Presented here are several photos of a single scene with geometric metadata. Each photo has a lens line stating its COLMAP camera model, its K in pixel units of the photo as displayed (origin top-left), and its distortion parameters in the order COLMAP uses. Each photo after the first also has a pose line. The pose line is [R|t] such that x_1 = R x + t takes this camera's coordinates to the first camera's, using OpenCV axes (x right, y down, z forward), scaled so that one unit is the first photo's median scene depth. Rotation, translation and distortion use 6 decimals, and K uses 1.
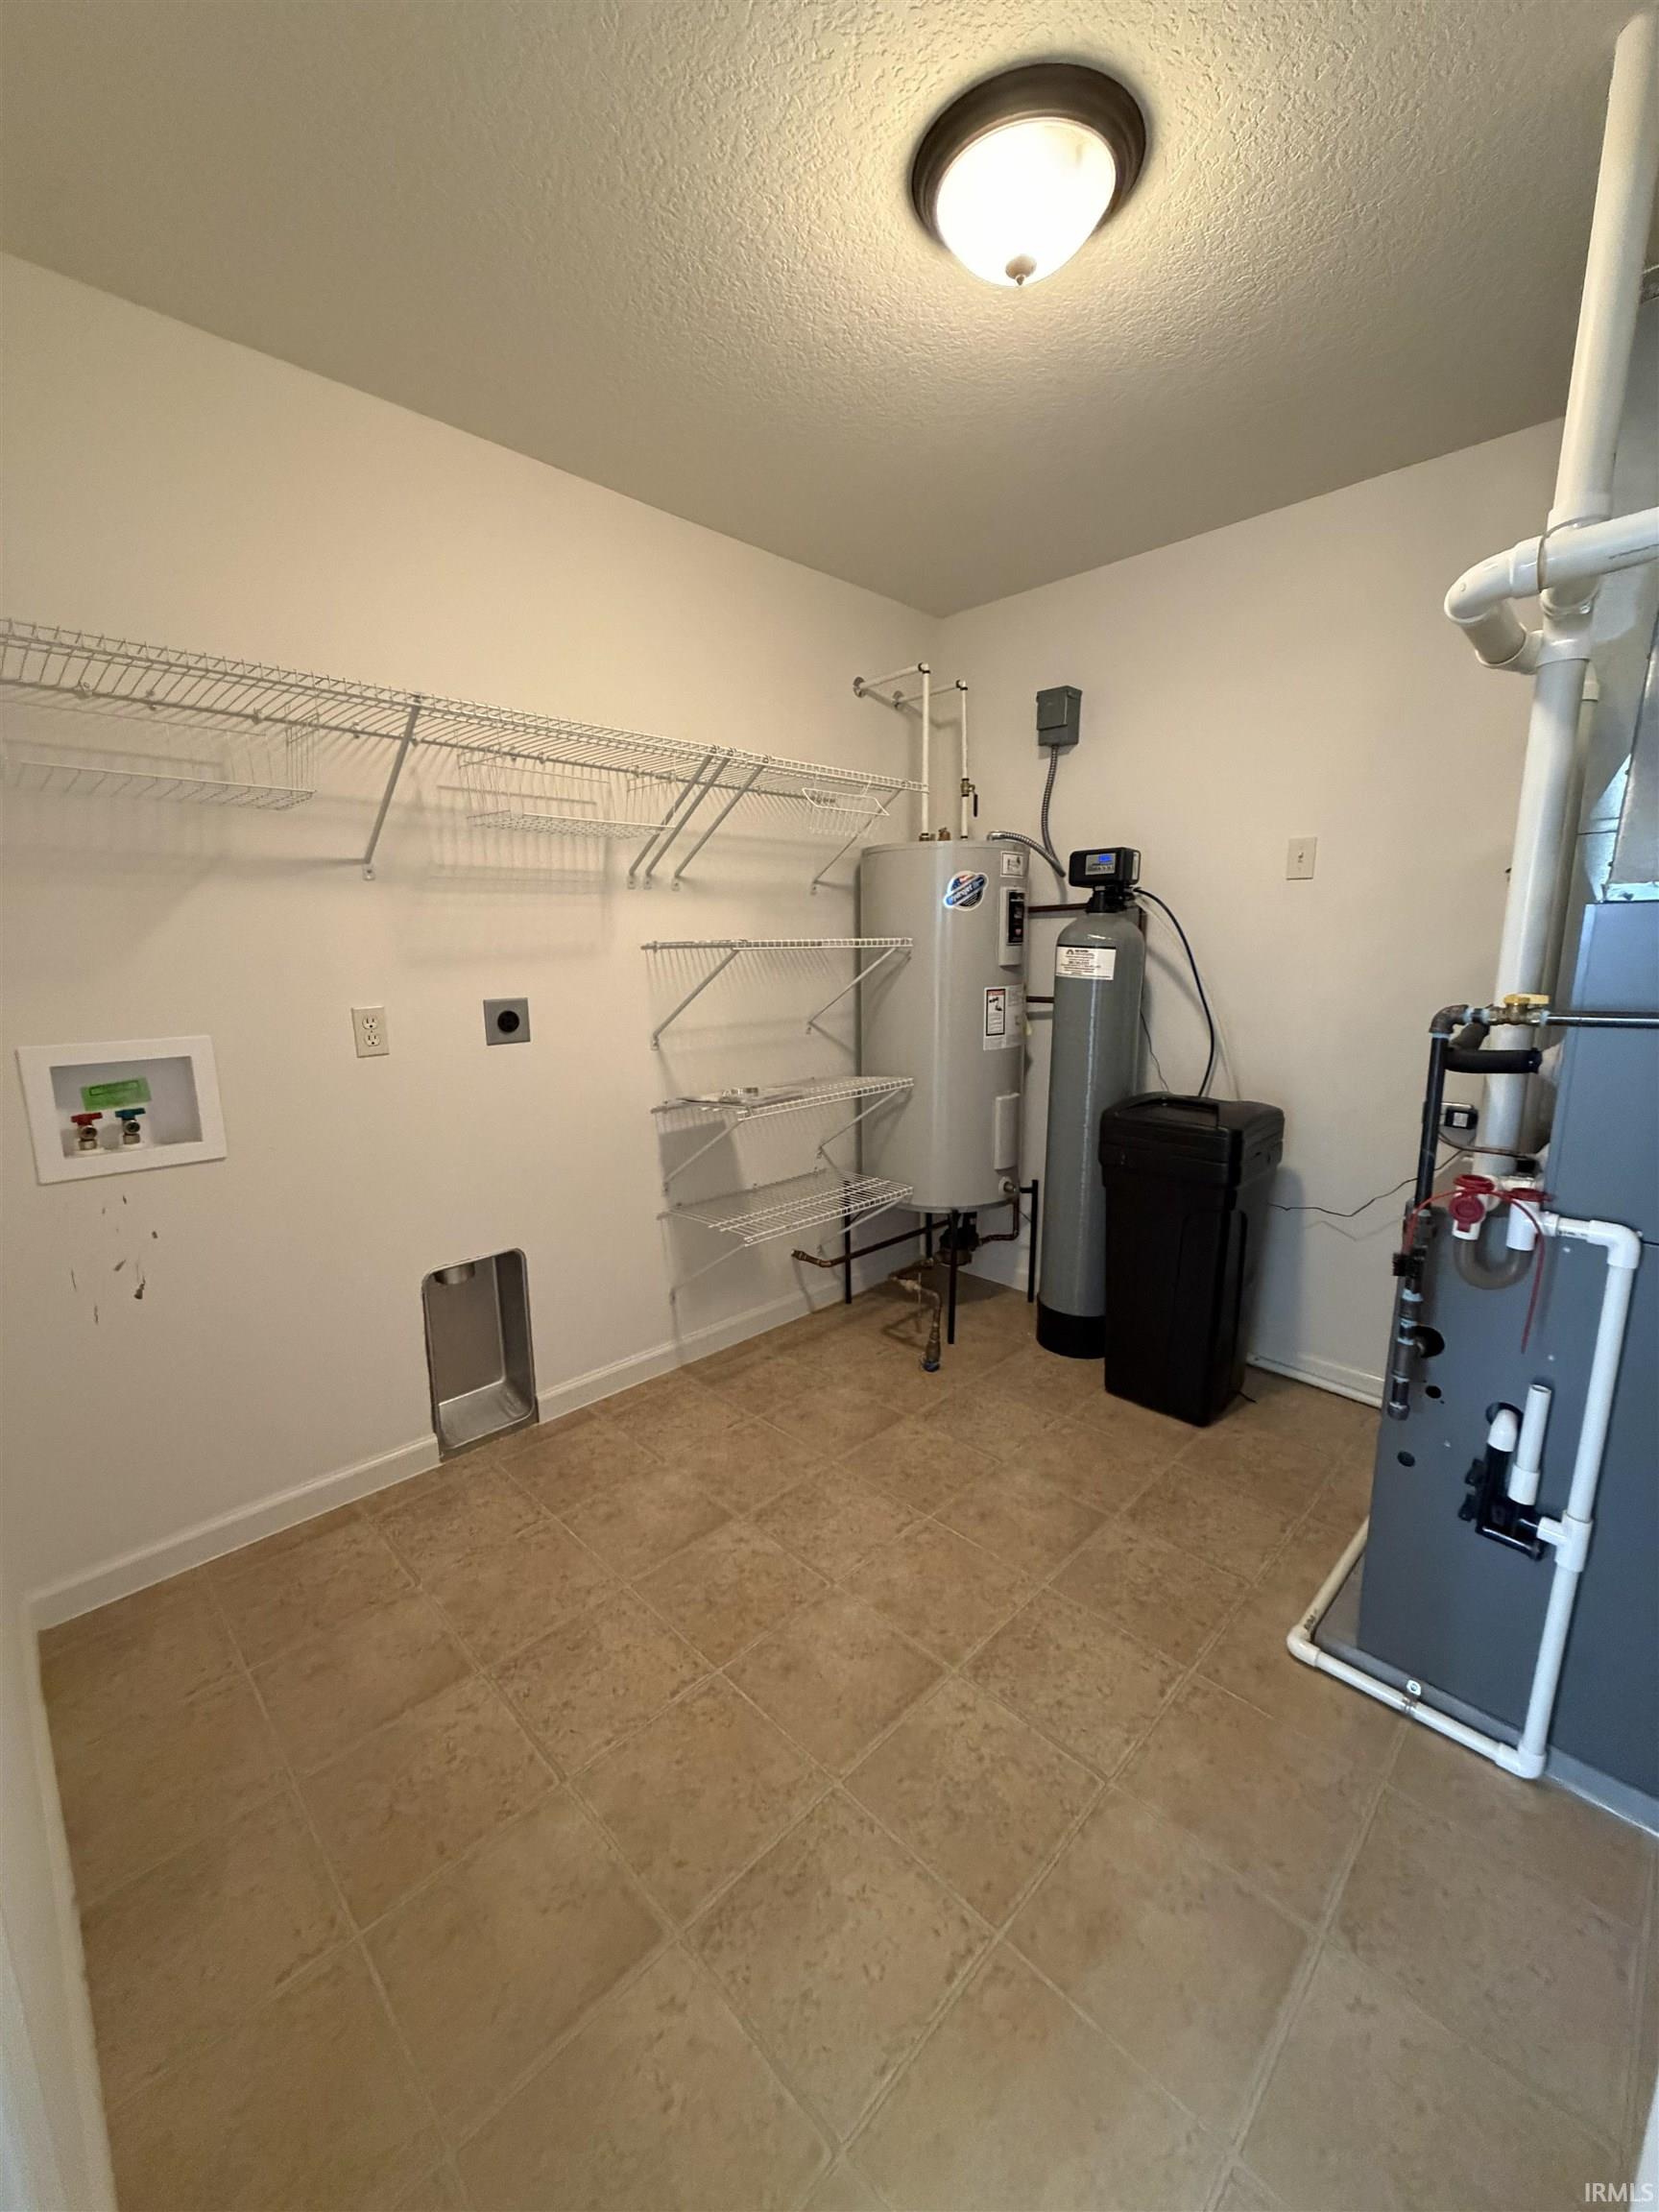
lens RADIAL K [[873.4, 0, 830.9], [0, 873.4, 1093.9], [0, 0, 1]] dist [0.002874, 0.000567]
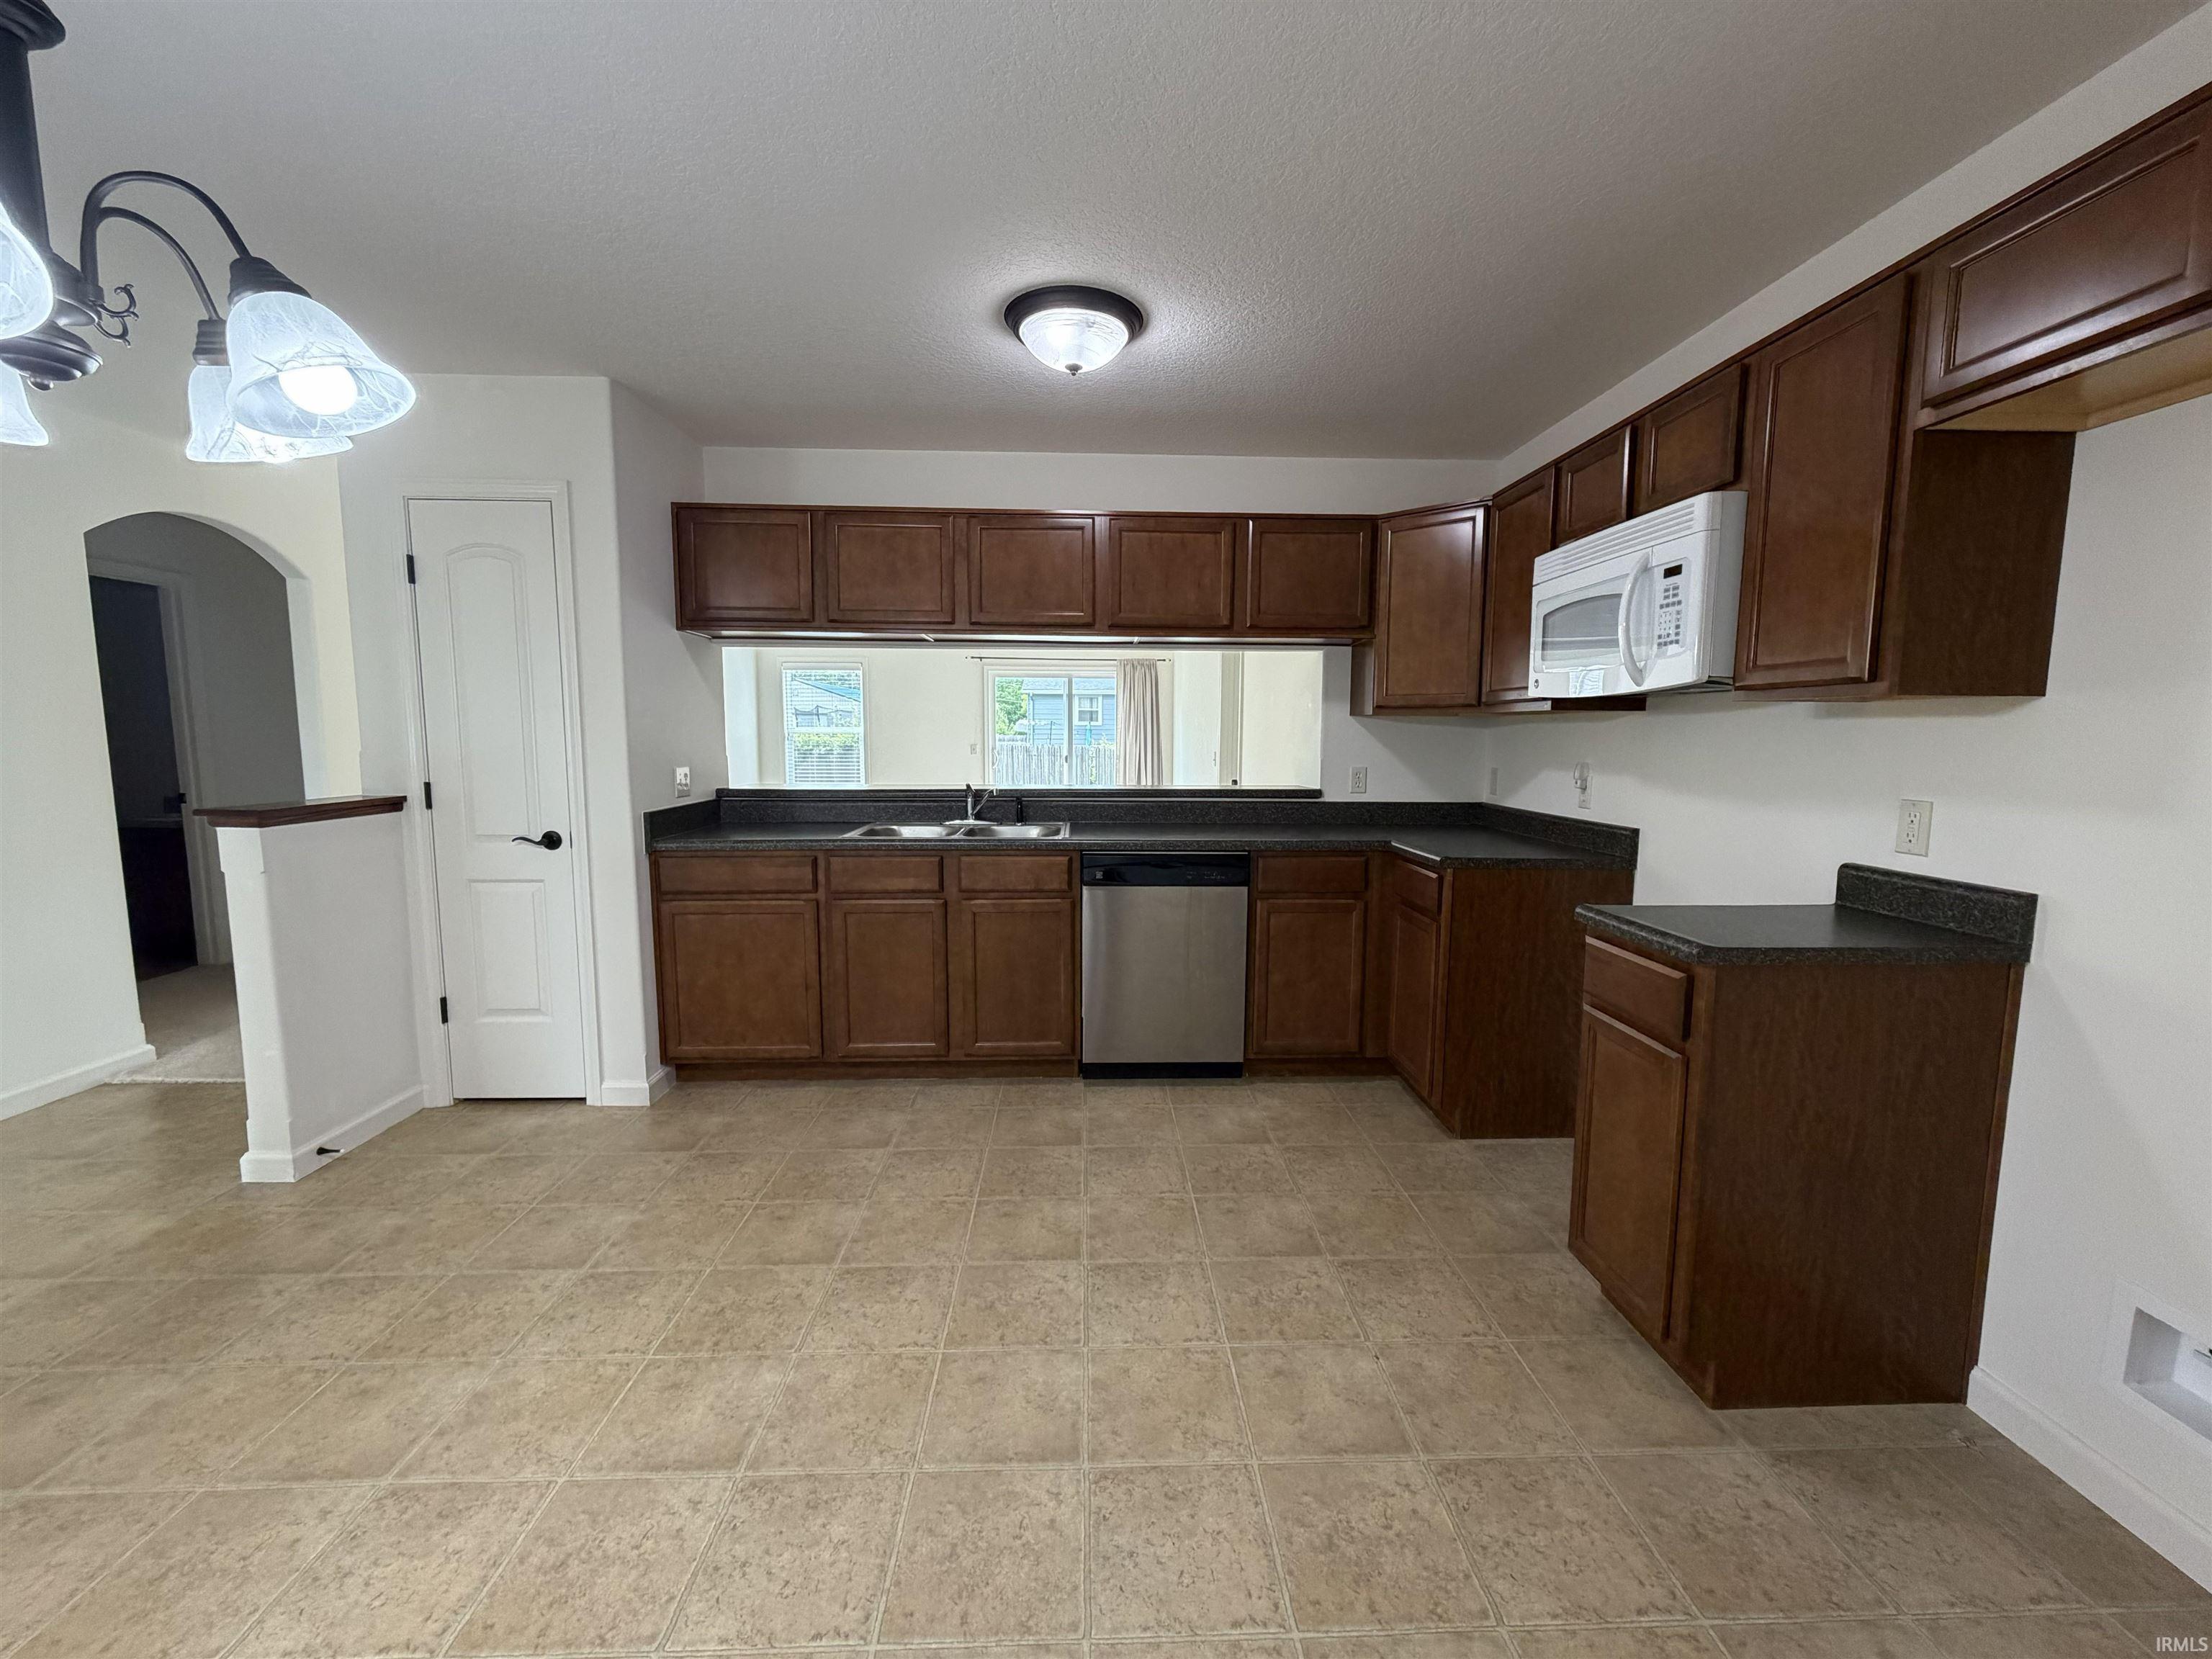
lens RADIAL K [[872.6, 0, 1123.1], [0, 872.6, 826.4], [0, 0, 1]] dist [-0.000993, 0.000704]
pose [[0.735073, 0.083285, -0.672853, 0.352297], [-0.128932, 0.991488, -0.018129, -0.065195], [0.665616, 0.100079, 0.739554, 0.338256]]
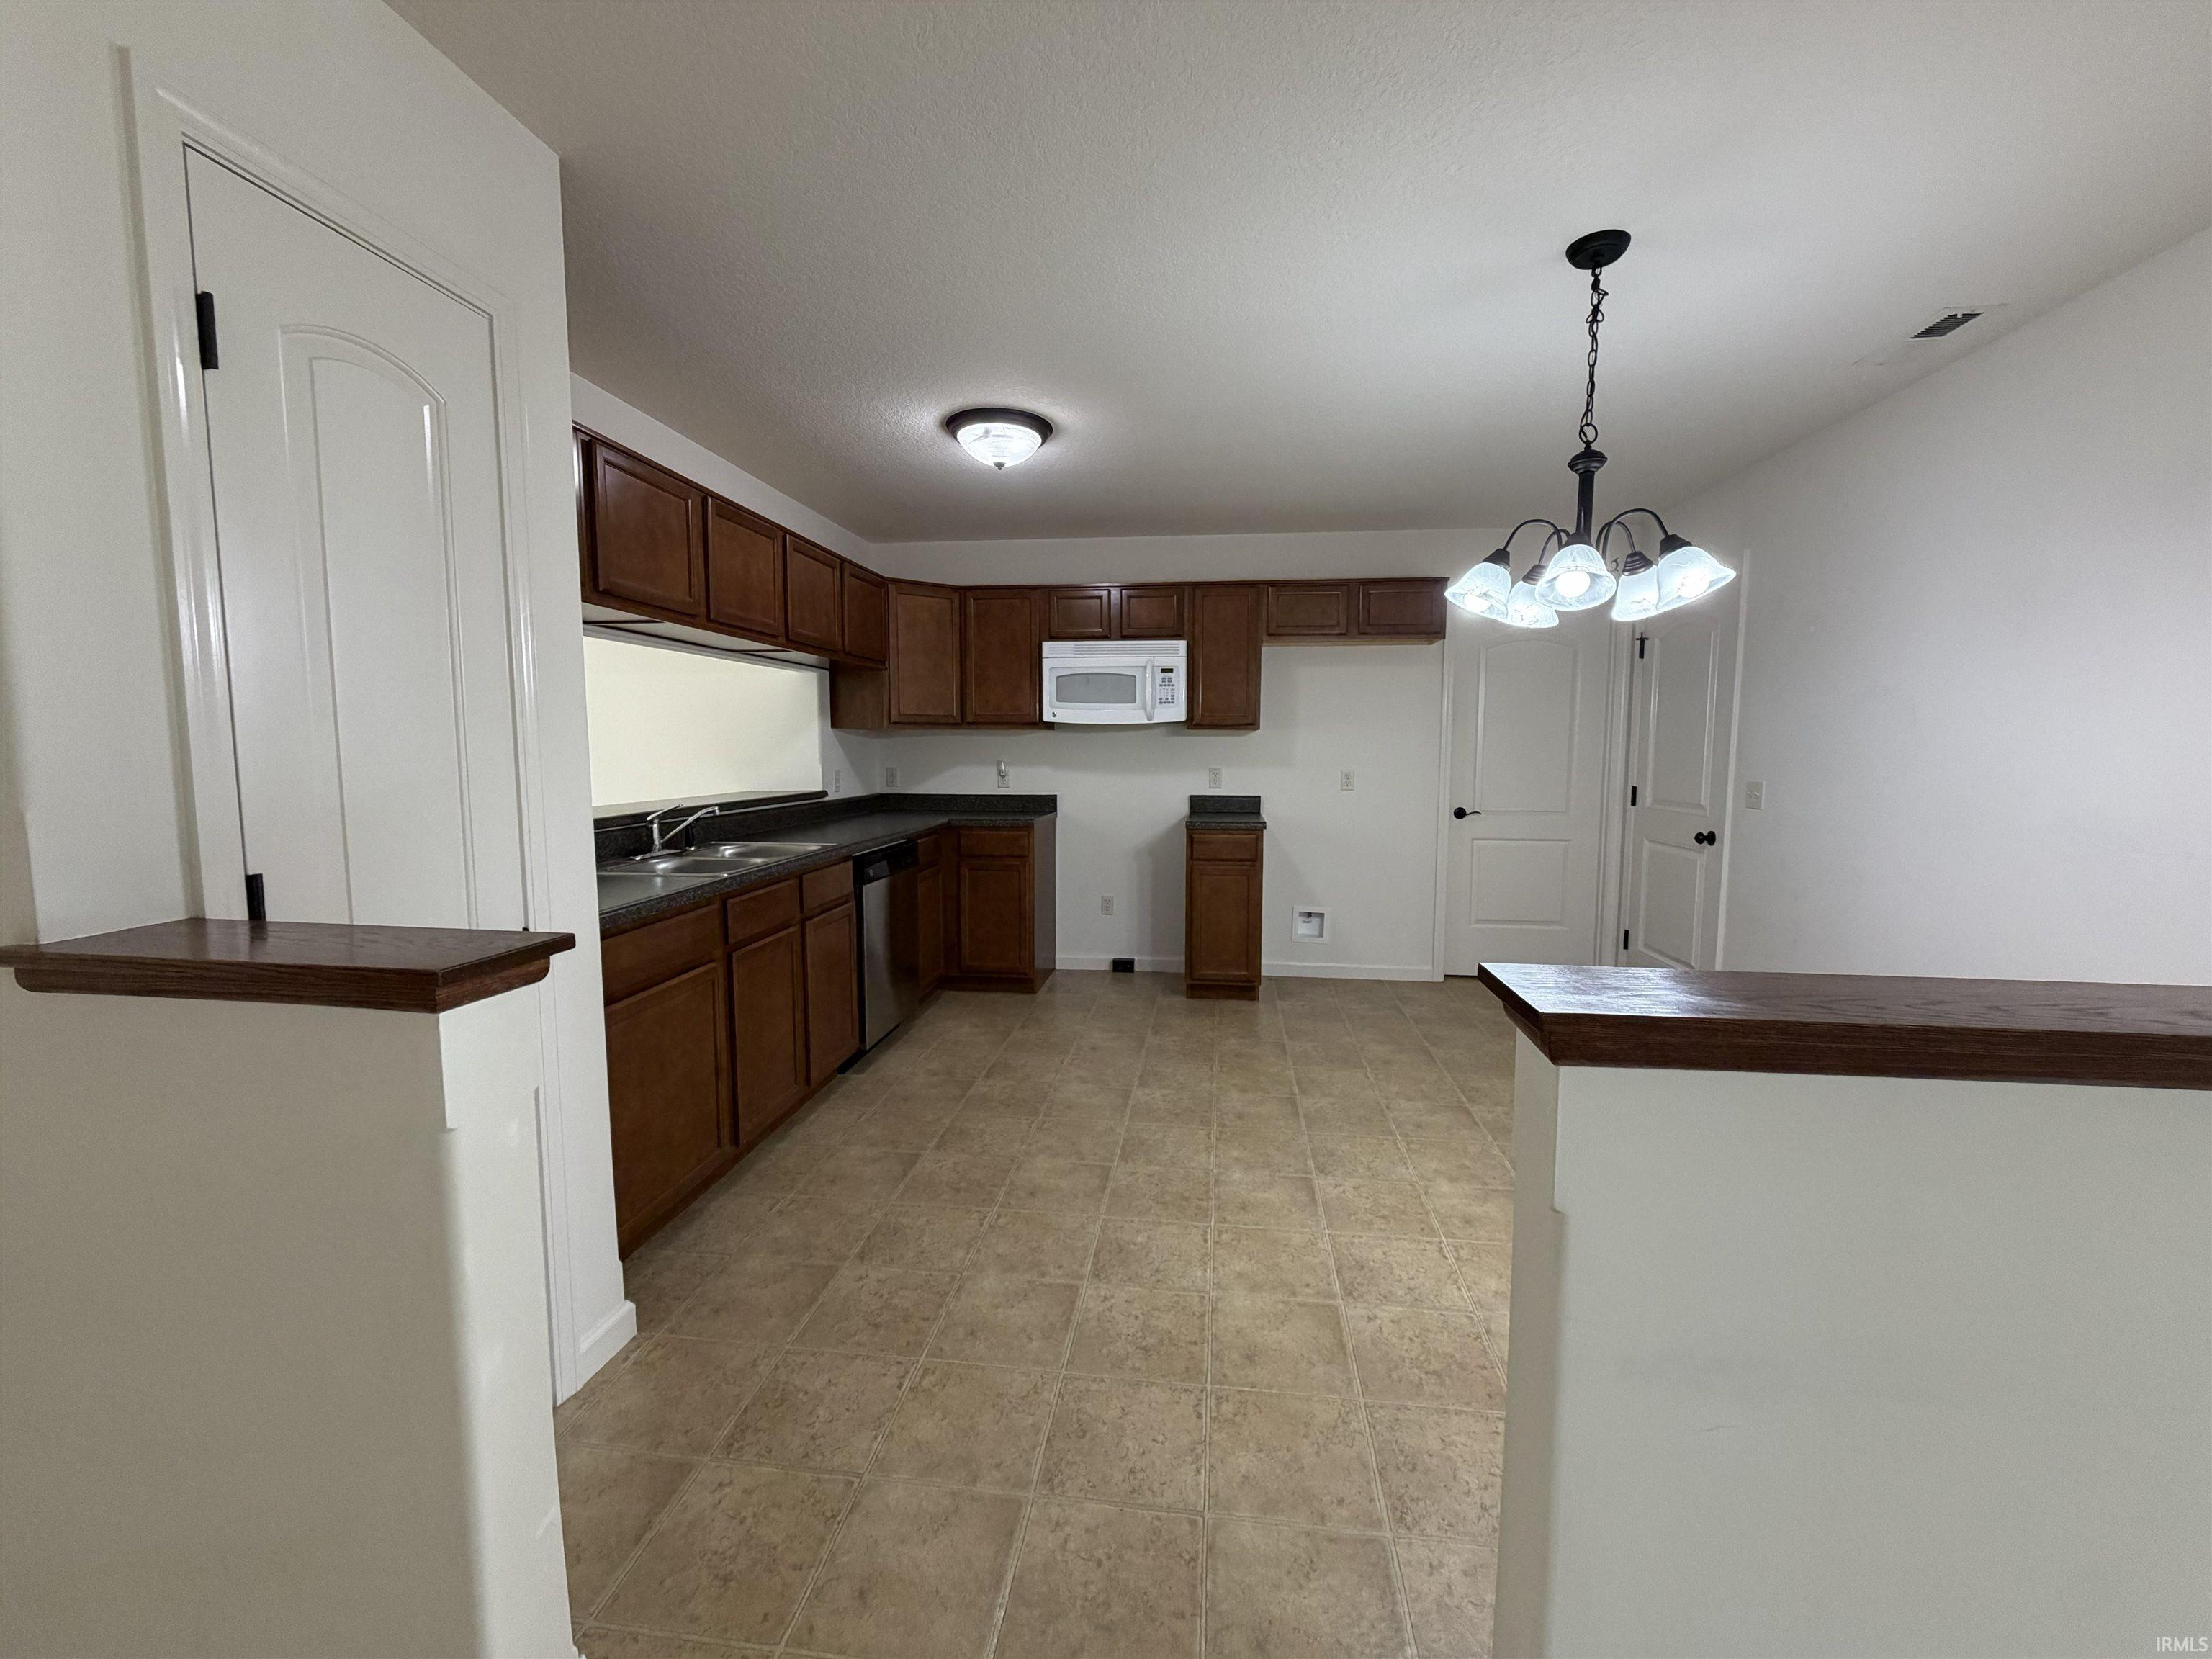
lens RADIAL K [[872.6, 0, 1102.5], [0, 872.6, 821.3], [0, 0, 1]] dist [-0.000993, 0.000704]
pose [[0.794406, -0.045212, 0.605702, -0.387794], [0.100074, 0.993340, -0.057105, -0.019808], [-0.599086, 0.105979, 0.793640, 0.122302]]
